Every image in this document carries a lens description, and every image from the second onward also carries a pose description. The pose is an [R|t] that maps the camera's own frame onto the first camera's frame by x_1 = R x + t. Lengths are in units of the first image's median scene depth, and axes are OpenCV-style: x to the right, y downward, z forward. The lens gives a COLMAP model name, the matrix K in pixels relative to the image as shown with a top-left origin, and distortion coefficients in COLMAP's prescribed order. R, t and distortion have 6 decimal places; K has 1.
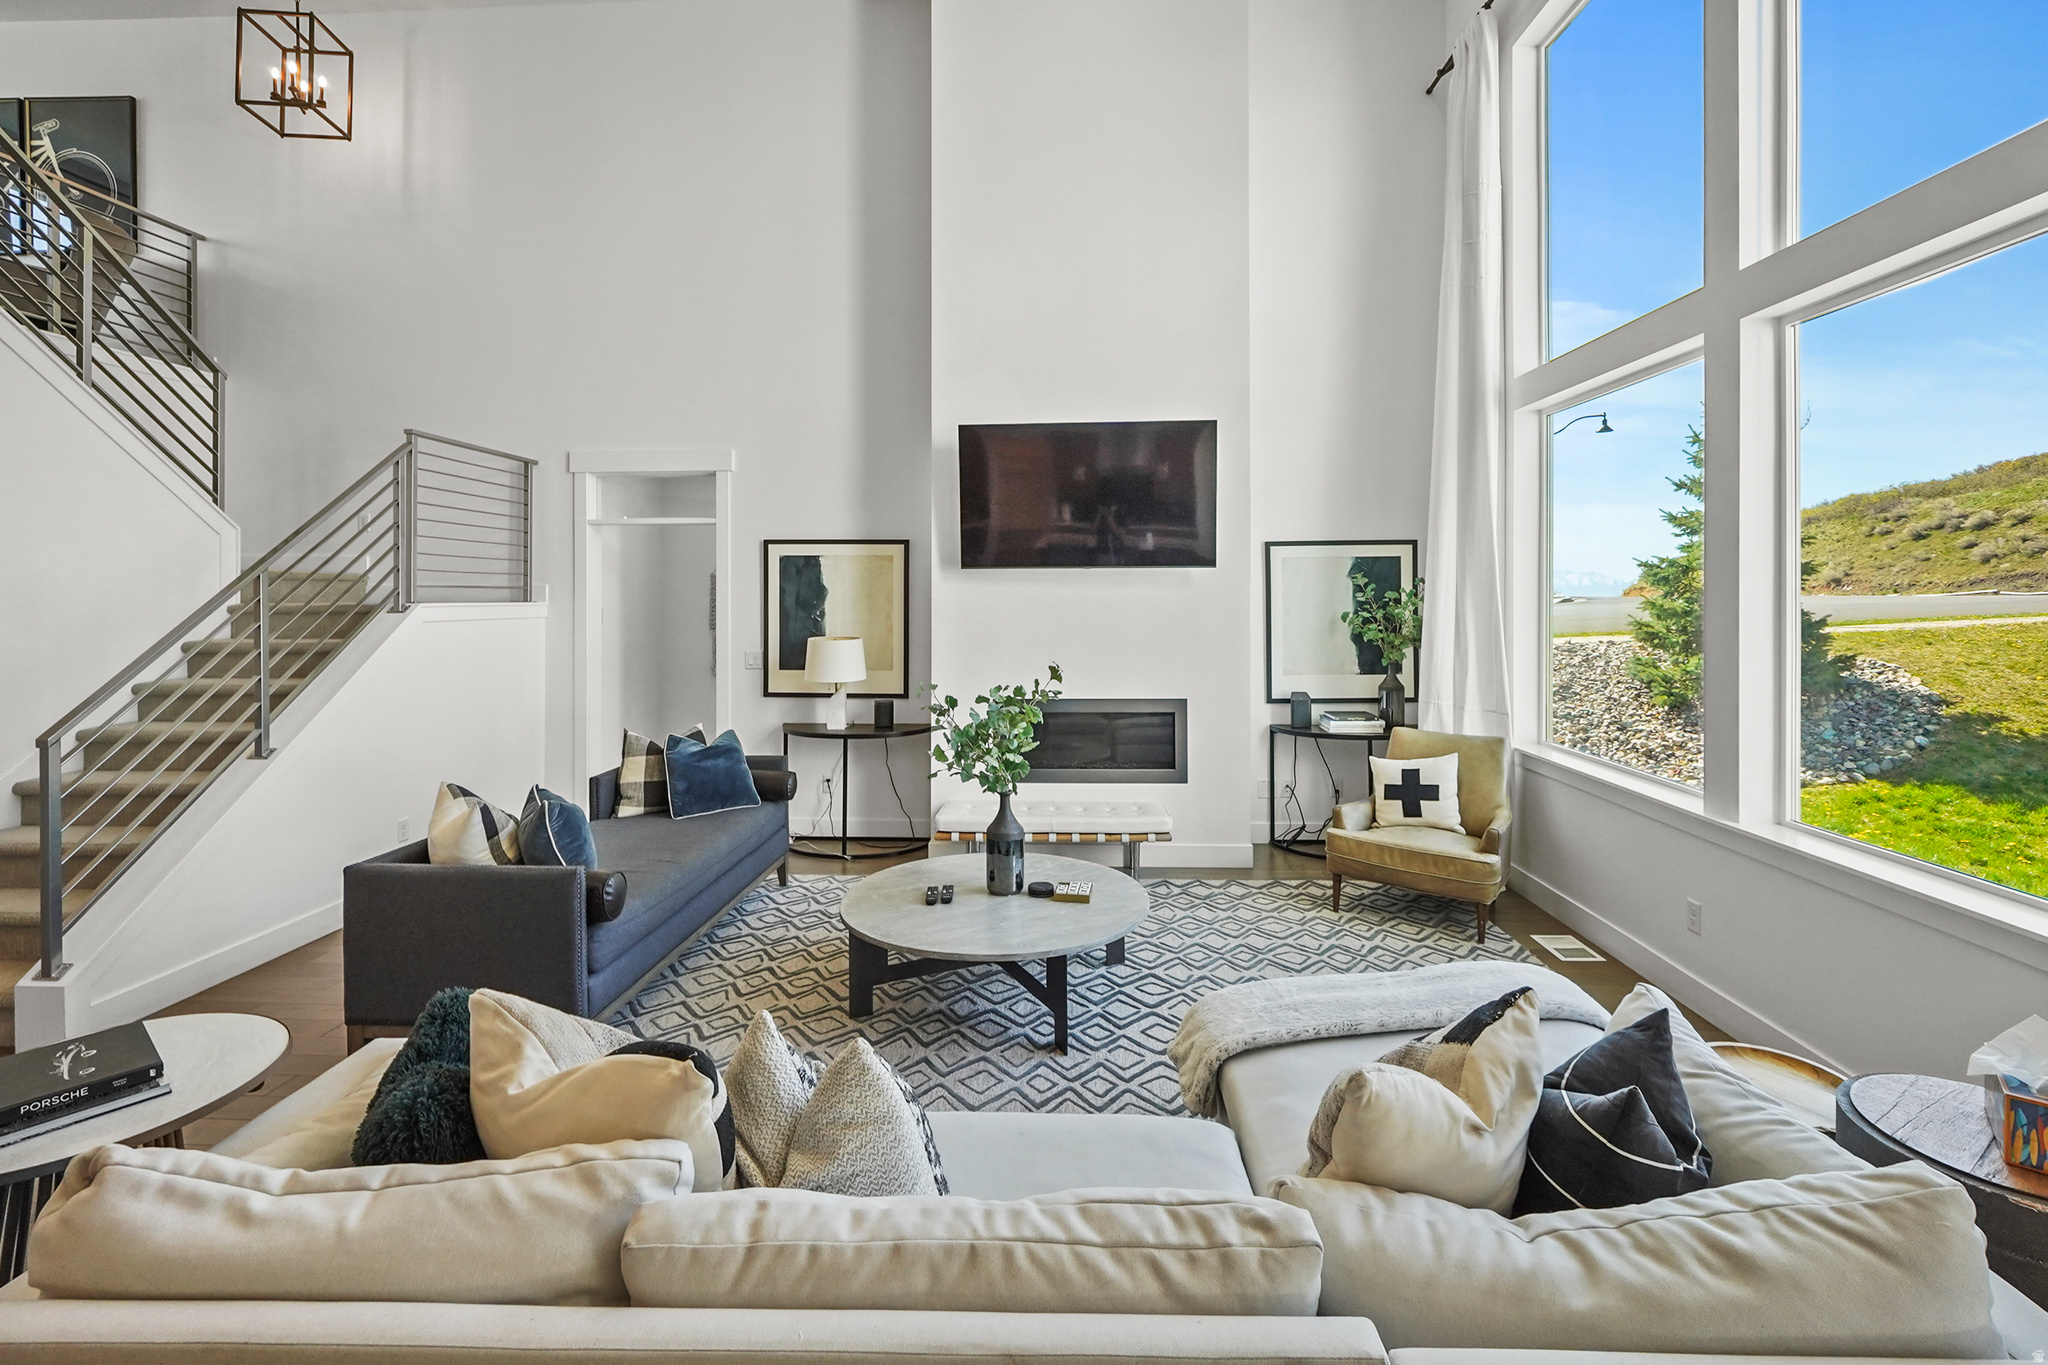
lens RADIAL K [[889.9, 0, 1070.6], [0, 889.9, 597.9], [0, 0, 1]] dist [-0.007766, 0.004015]
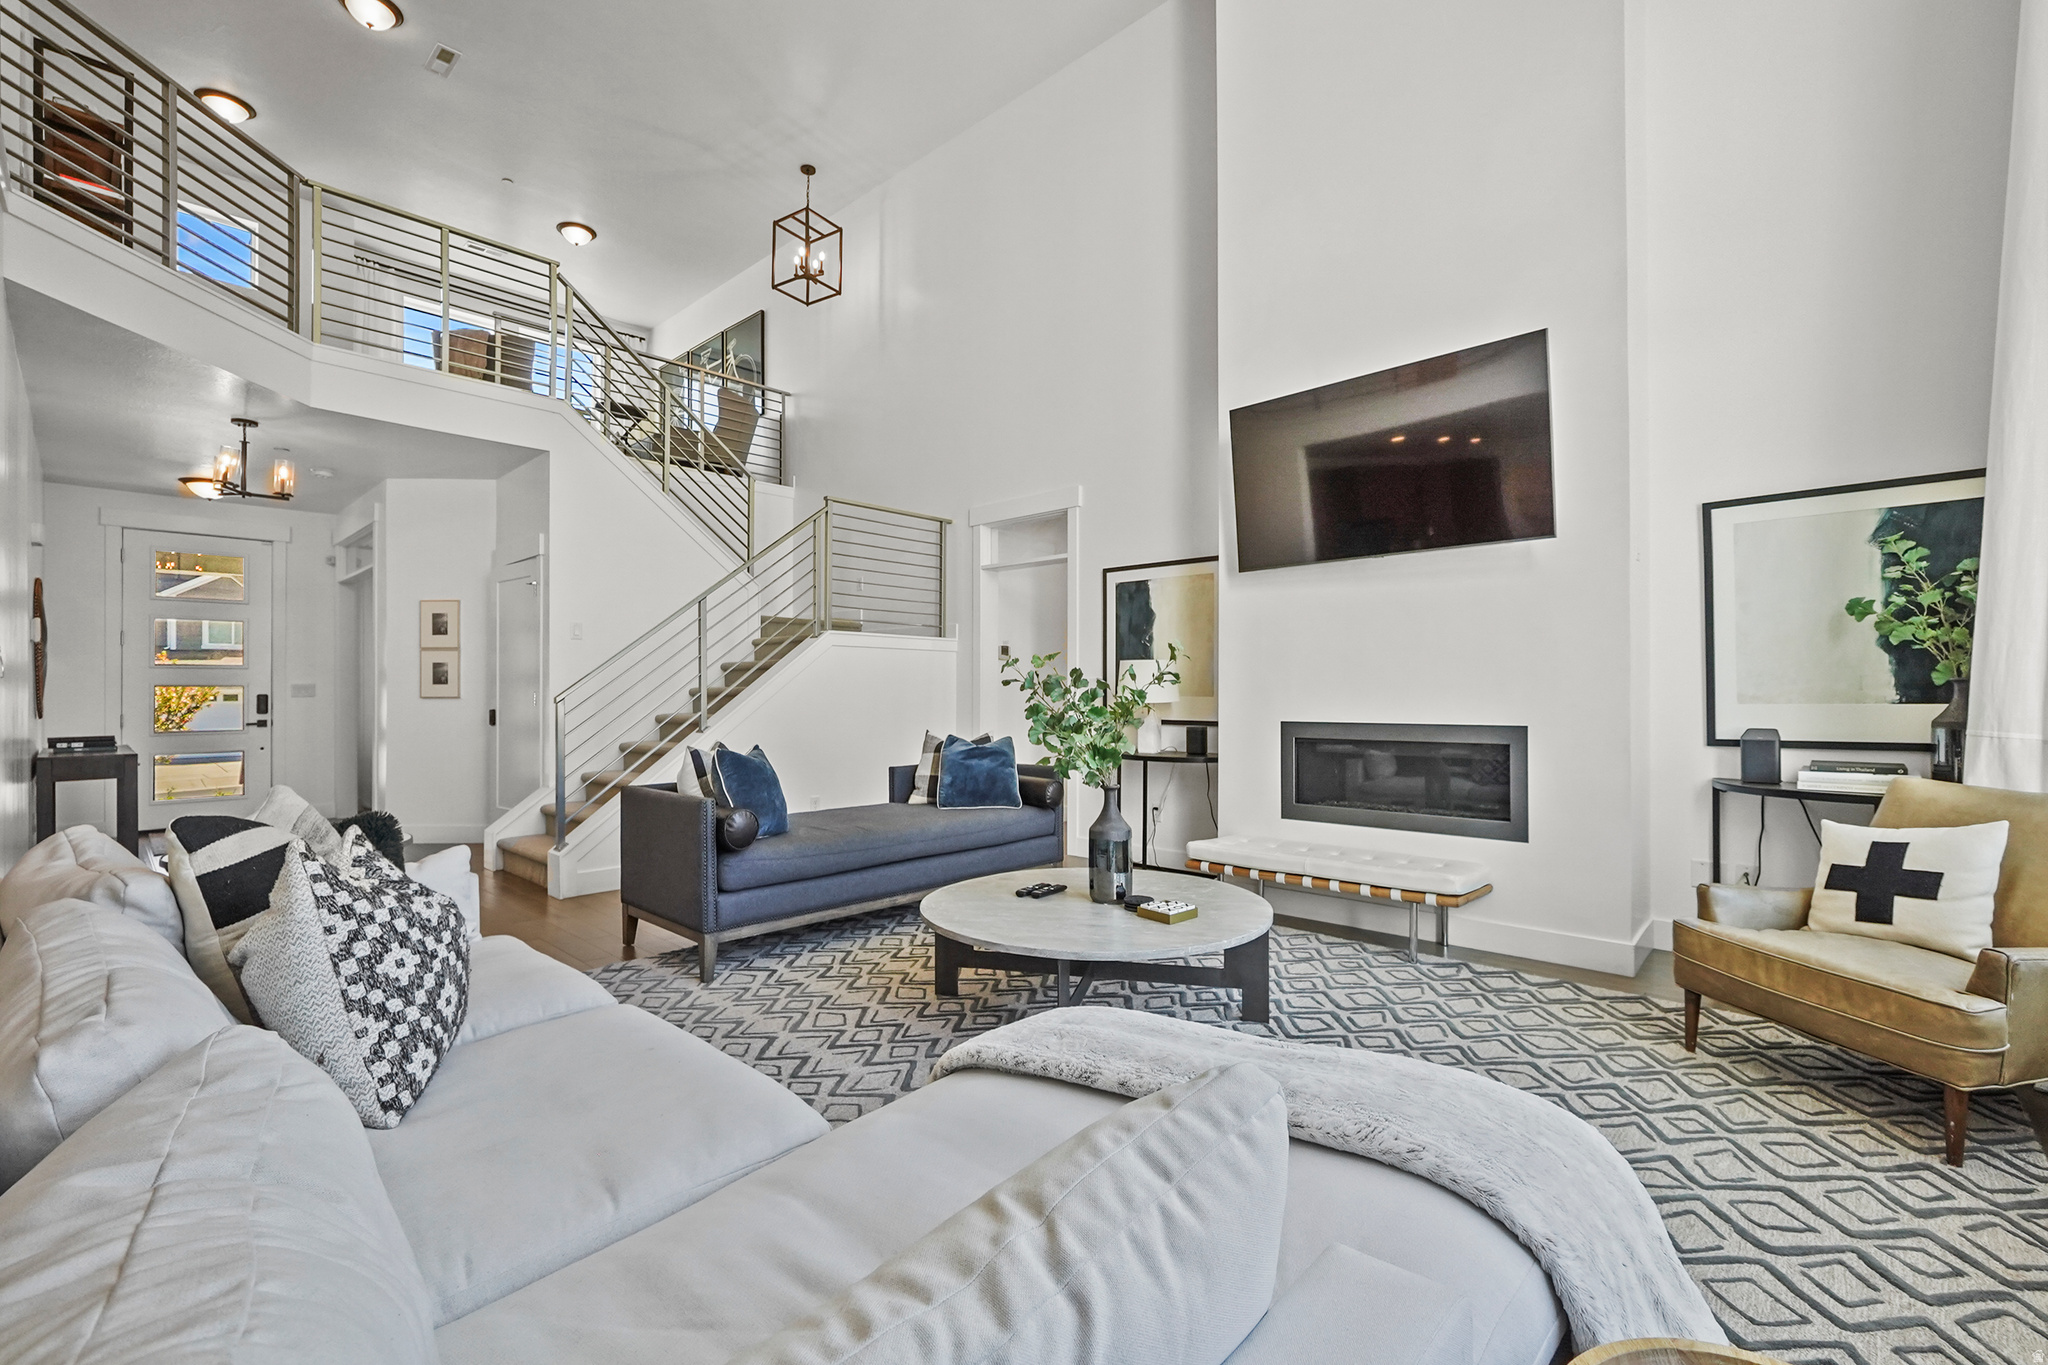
lens RADIAL K [[889.9, 0, 1038.5], [0, 889.9, 678.2], [0, 0, 1]] dist [-0.007766, 0.004015]
pose [[0.766676, -0.009098, -0.641970, 0.287452], [0.003979, 0.999948, -0.009419, 0.078709], [0.642022, 0.004667, 0.766672, 0.187298]]
